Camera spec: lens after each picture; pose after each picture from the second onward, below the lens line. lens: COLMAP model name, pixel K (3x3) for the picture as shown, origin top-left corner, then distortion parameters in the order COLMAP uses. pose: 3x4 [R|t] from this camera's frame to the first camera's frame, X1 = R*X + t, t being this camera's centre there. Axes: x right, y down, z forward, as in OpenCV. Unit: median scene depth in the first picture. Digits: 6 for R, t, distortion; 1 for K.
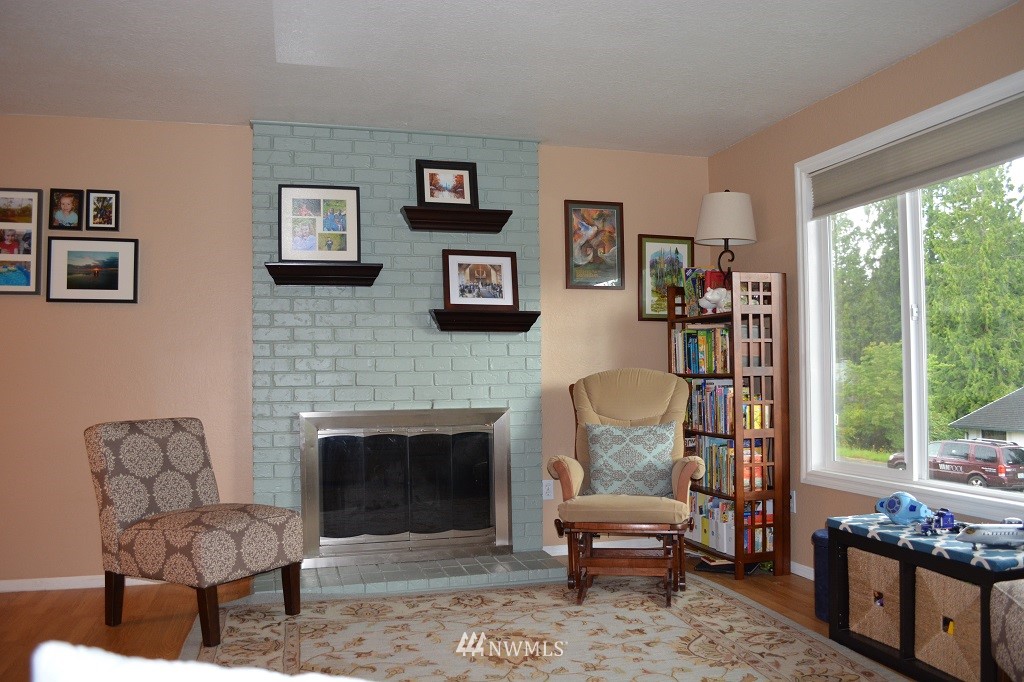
lens RADIAL K [[821.9, 0, 512.0], [0, 821.9, 341.0], [0, 0, 1]] dist [-0.086853, 0.003855]
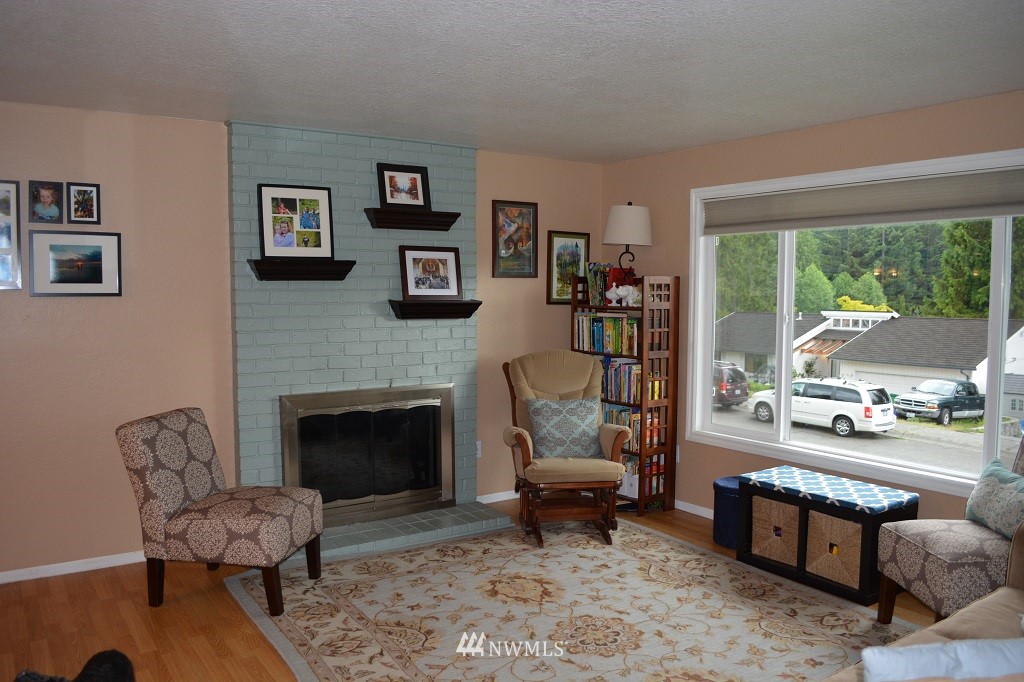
lens RADIAL K [[821.9, 0, 512.0], [0, 821.9, 341.0], [0, 0, 1]] dist [-0.086853, 0.003855]
pose [[0.948230, -0.006947, 0.317508, -0.319105], [-0.026494, 0.994545, 0.100884, -0.106477], [-0.316477, -0.104074, 0.942874, -0.127826]]
